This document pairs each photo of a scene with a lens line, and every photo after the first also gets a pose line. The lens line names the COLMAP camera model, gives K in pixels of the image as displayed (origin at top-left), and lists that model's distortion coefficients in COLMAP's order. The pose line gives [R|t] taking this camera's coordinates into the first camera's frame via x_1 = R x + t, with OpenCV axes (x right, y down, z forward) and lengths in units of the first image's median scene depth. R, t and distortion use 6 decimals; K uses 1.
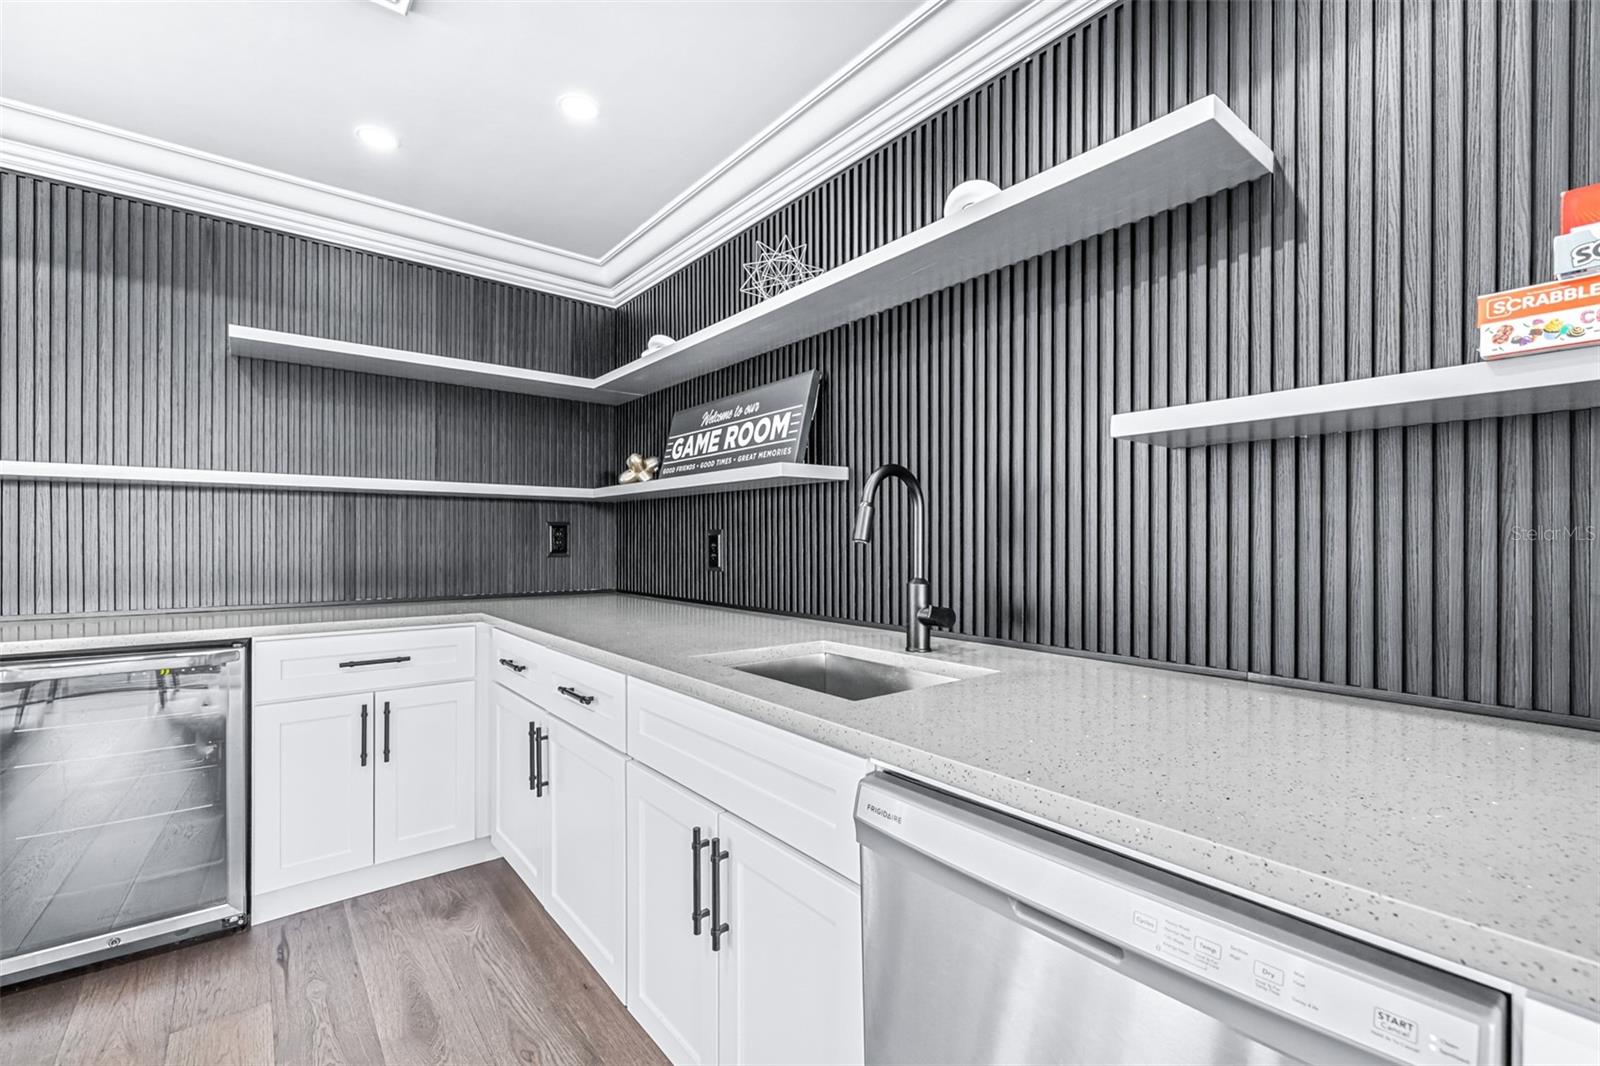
lens RADIAL K [[685.9, 0, 797.4], [0, 685.9, 538.3], [0, 0, 1]] dist [0.001198, 0.000069]
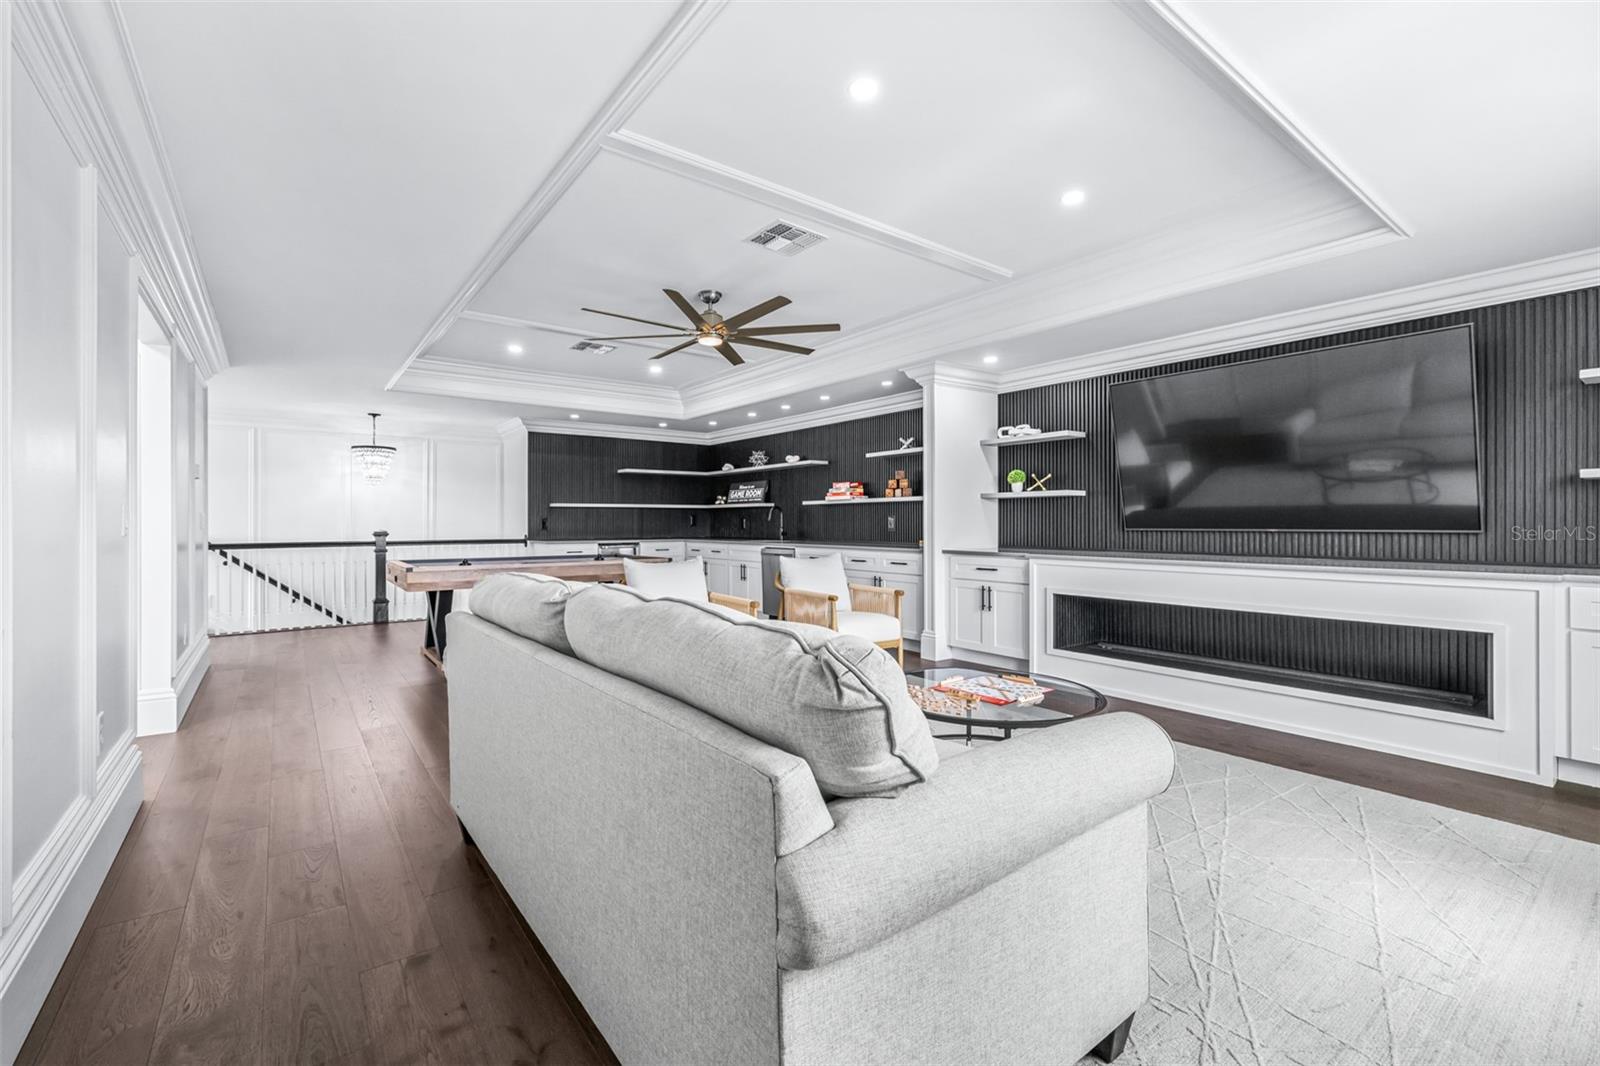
lens RADIAL K [[685.9, 0, 797.4], [0, 685.9, 538.3], [0, 0, 1]] dist [0.001198, 0.000069]
pose [[0.999550, -0.001017, -0.029963, 0.308428], [0.001609, 0.999804, 0.019729, 0.027223], [0.029937, -0.019768, 0.999356, -2.925164]]
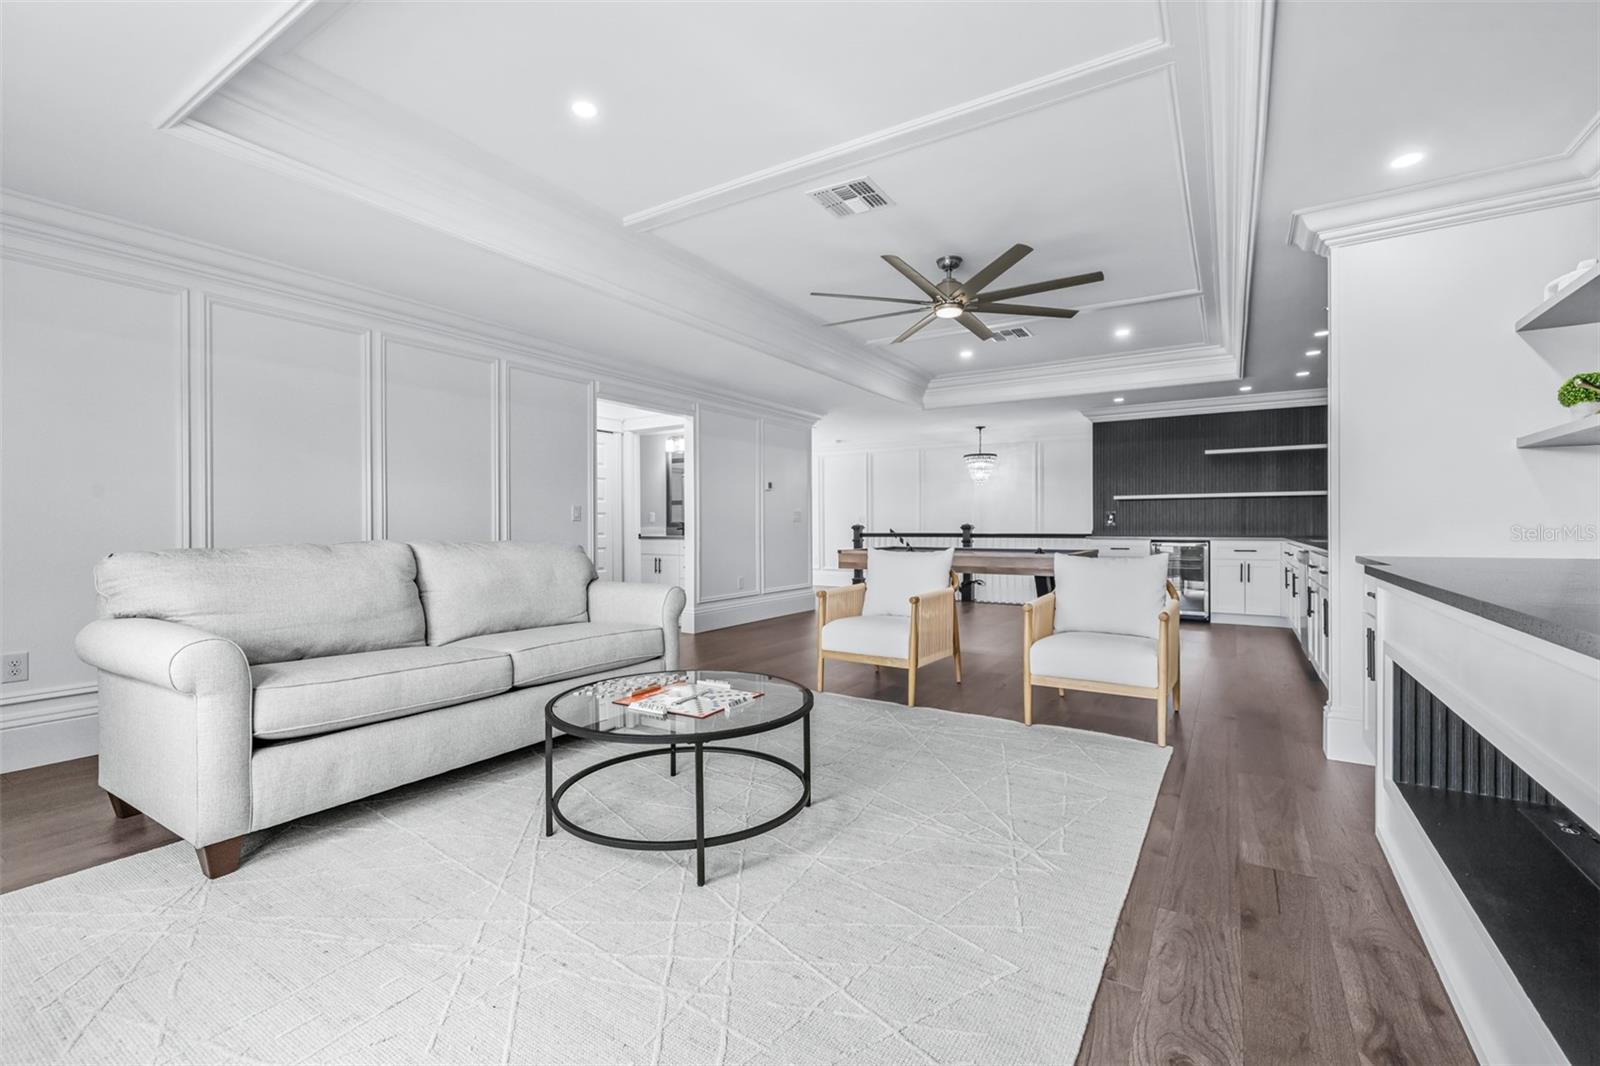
lens RADIAL K [[673.0, 0, 792.3], [0, 673.0, 527.3], [0, 0, 1]] dist [0.001045, 0.000102]
pose [[0.311697, 0.003947, -0.950173, 1.600183], [-0.000344, 0.999992, 0.004041, 0.054510], [0.950182, -0.000932, 0.311696, -1.859395]]
